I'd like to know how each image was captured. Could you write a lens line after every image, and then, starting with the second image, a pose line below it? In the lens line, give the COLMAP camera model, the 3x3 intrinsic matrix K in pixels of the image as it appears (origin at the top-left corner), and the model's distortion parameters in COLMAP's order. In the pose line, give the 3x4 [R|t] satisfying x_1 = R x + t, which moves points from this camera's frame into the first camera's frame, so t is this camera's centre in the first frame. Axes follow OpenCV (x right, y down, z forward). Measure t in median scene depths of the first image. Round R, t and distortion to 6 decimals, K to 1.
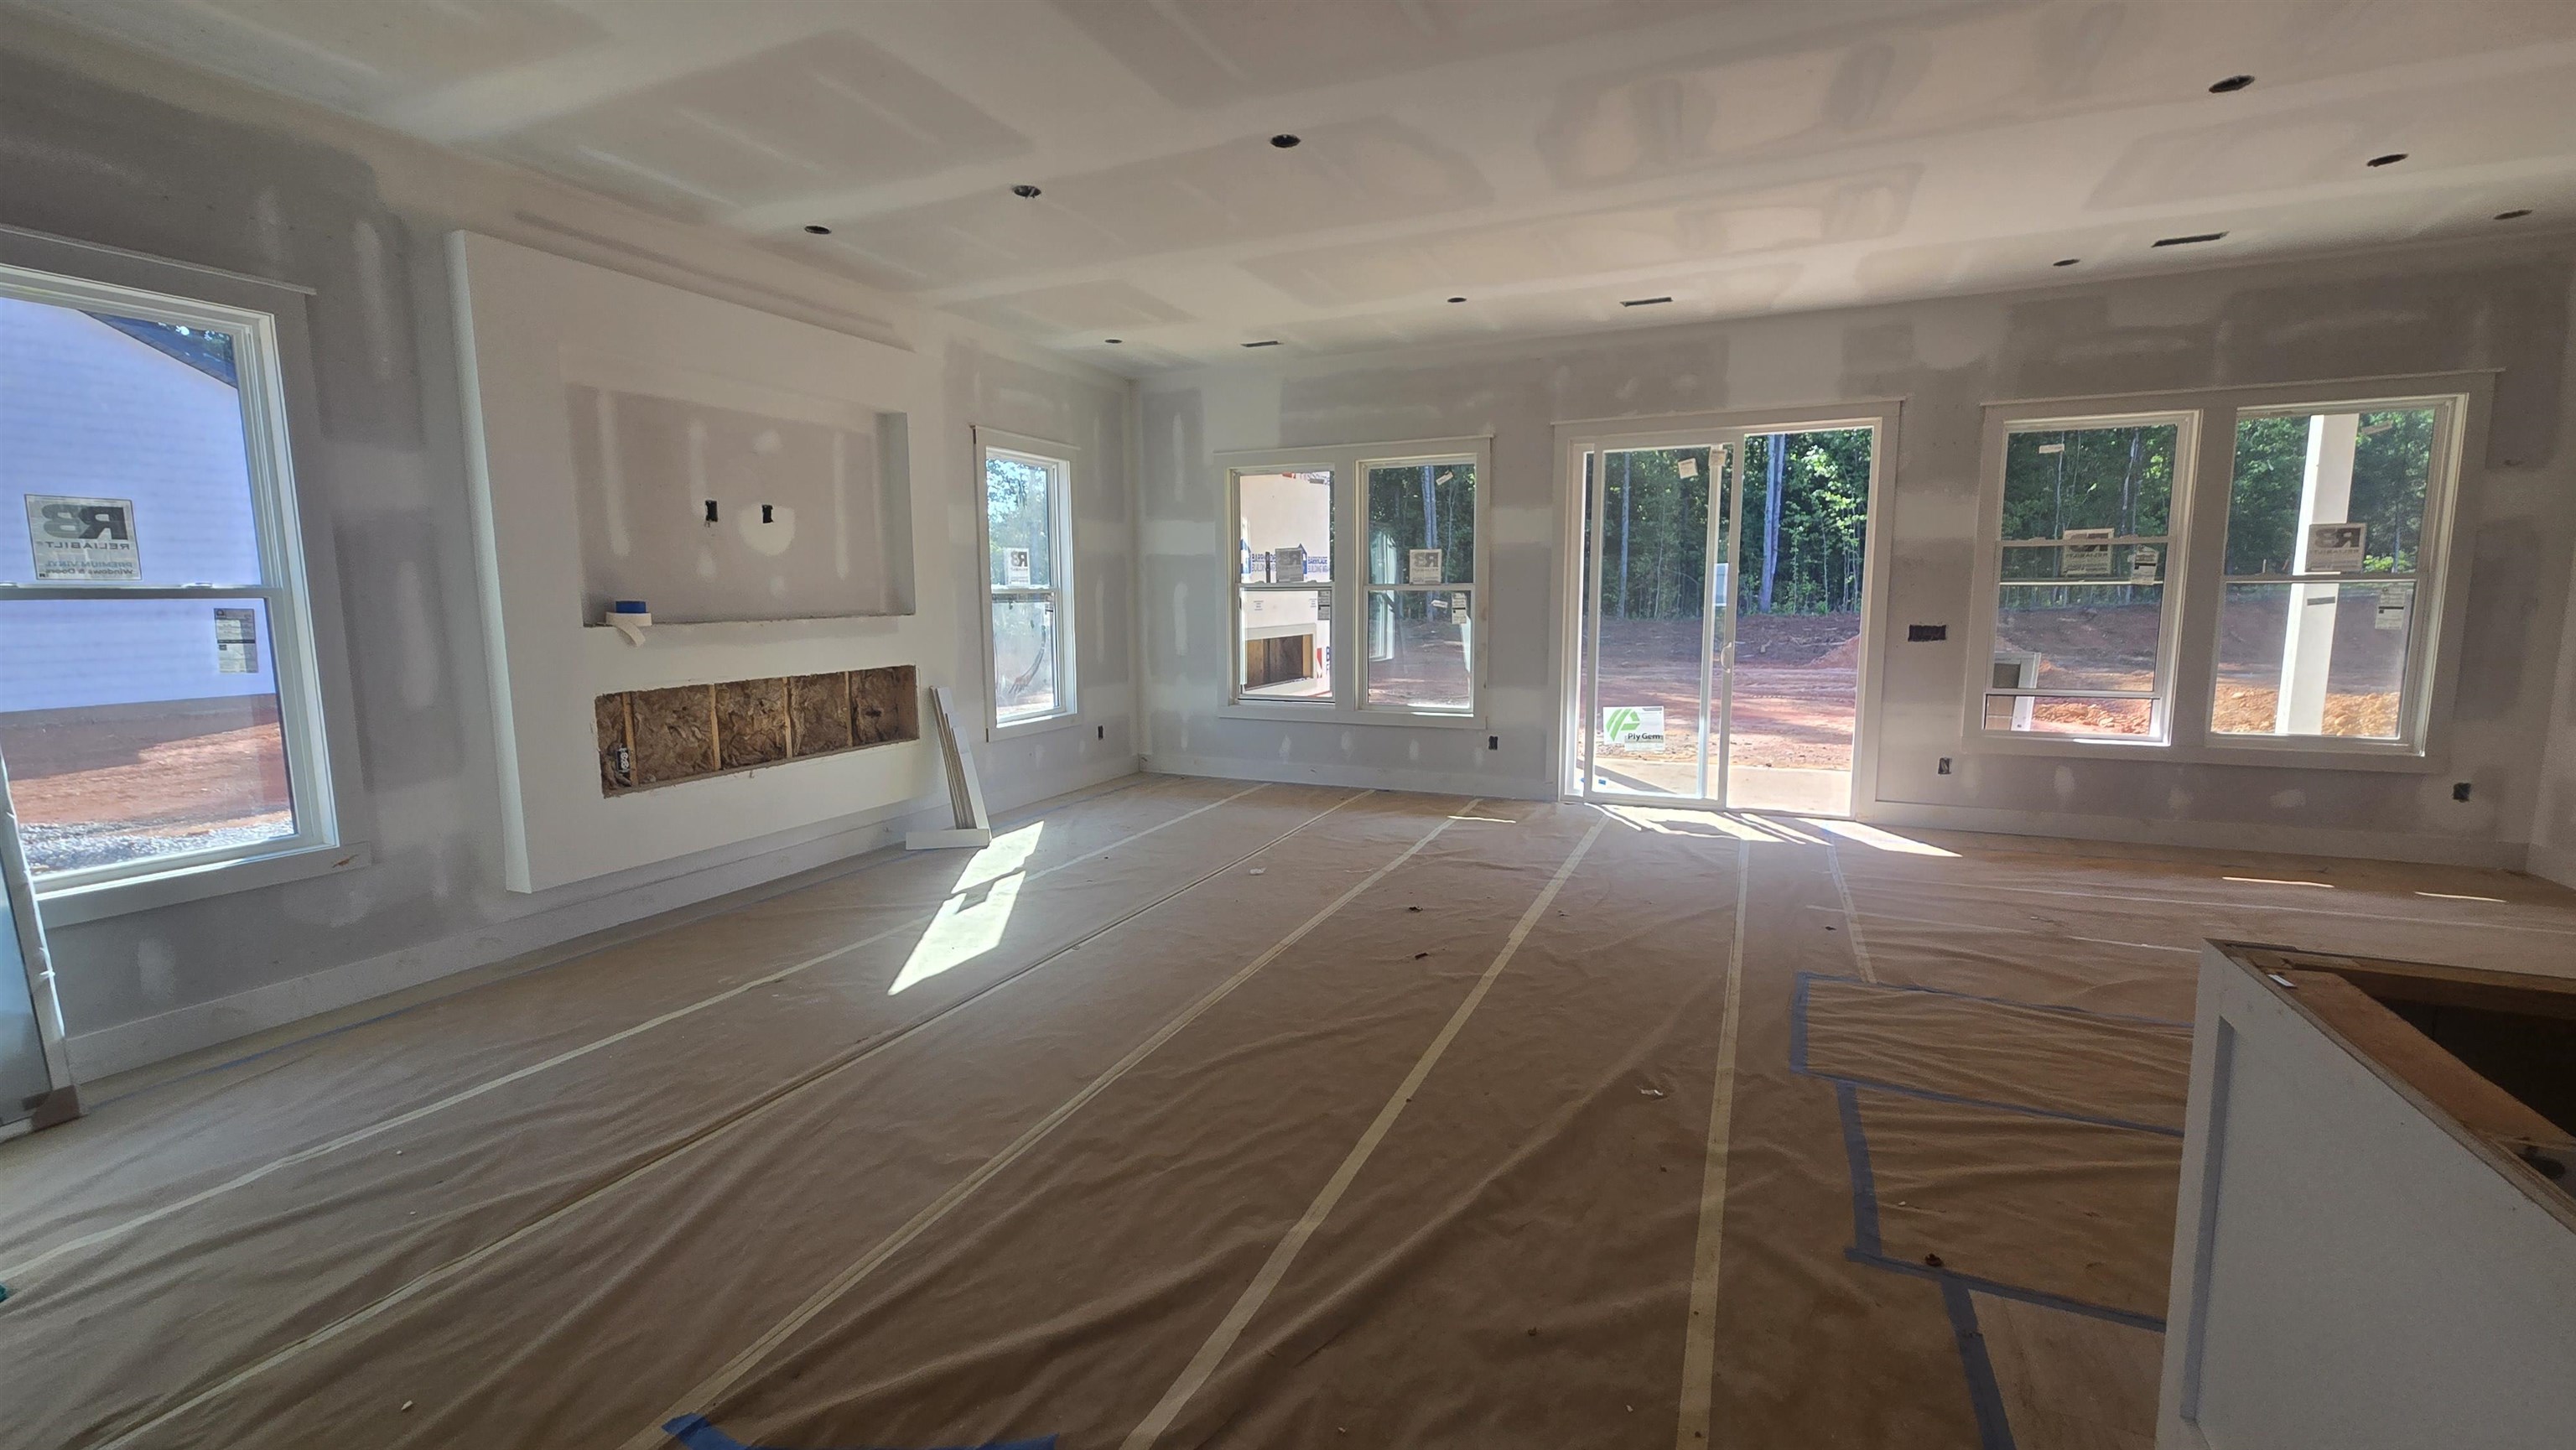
lens RADIAL K [[1071.3, 0, 1292.3], [0, 1071.3, 725.9], [0, 0, 1]] dist [-0.002392, 0.002427]
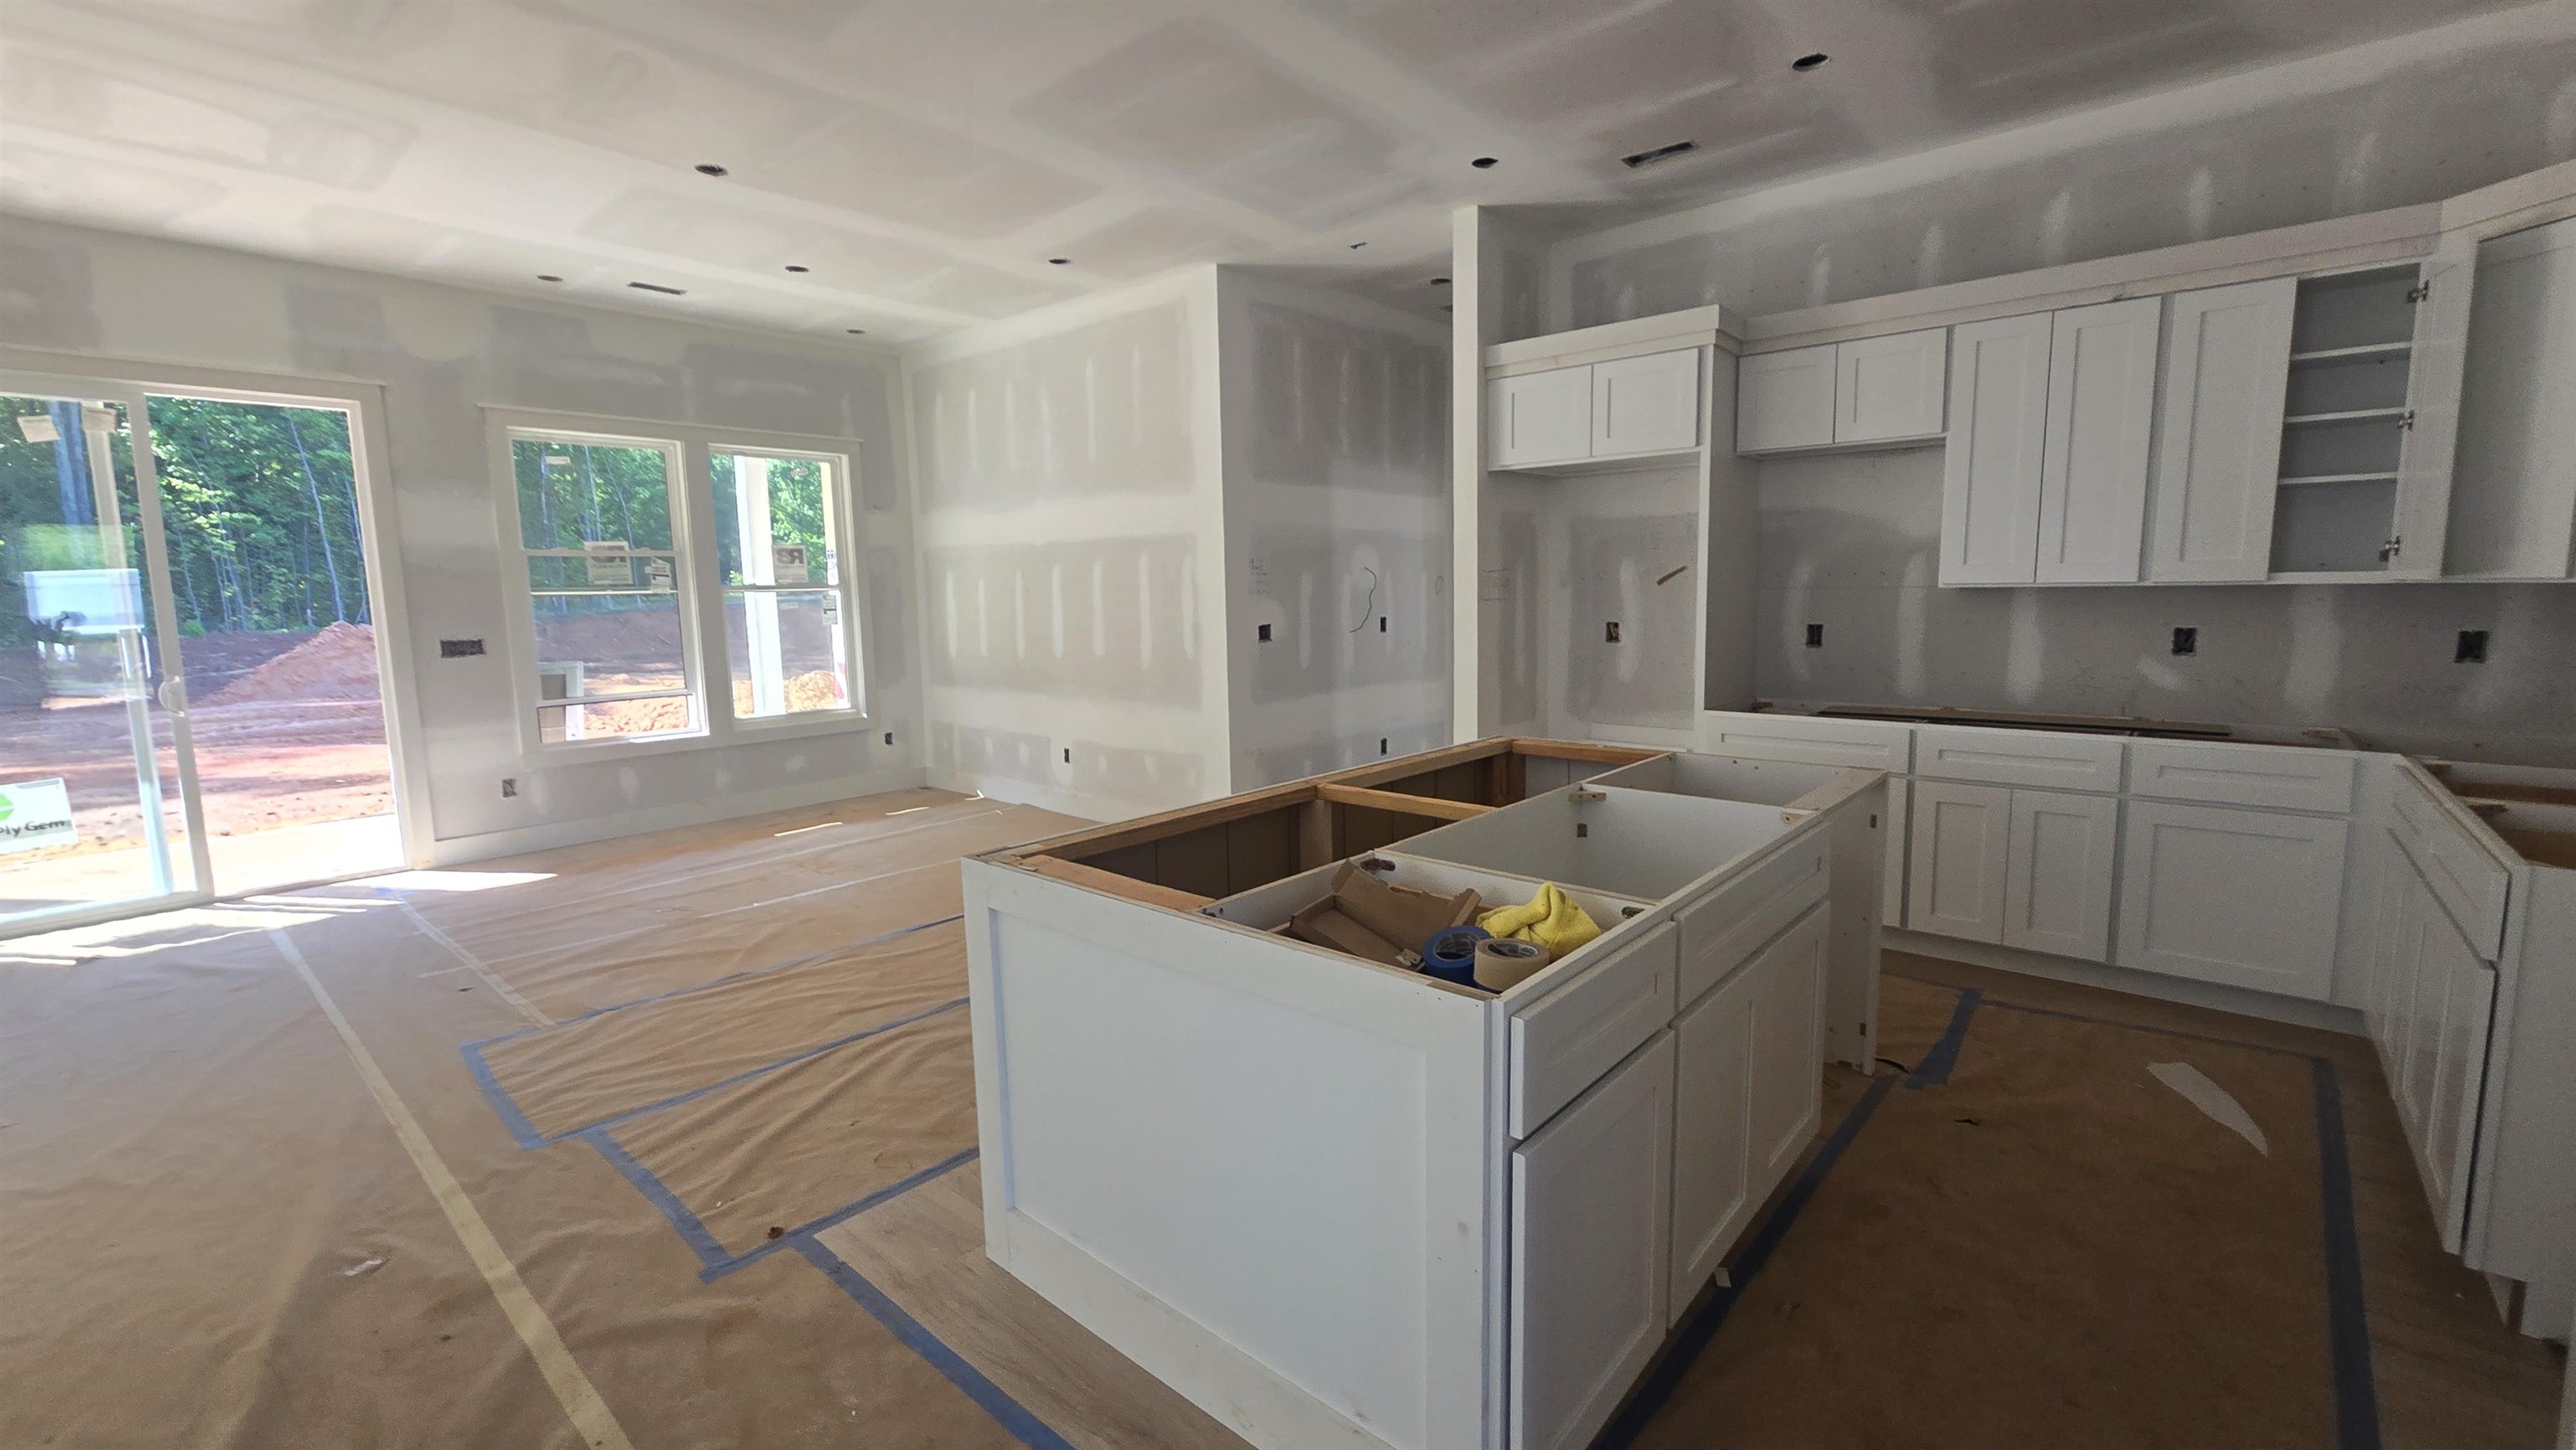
lens RADIAL K [[1071.3, 0, 1291.2], [0, 1071.3, 718.9], [0, 0, 1]] dist [-0.002392, 0.002427]
pose [[0.286943, -0.117119, 0.950761, -0.135070], [0.133681, 0.987682, 0.081321, -0.011421], [-0.948574, 0.103764, 0.299065, 0.104286]]
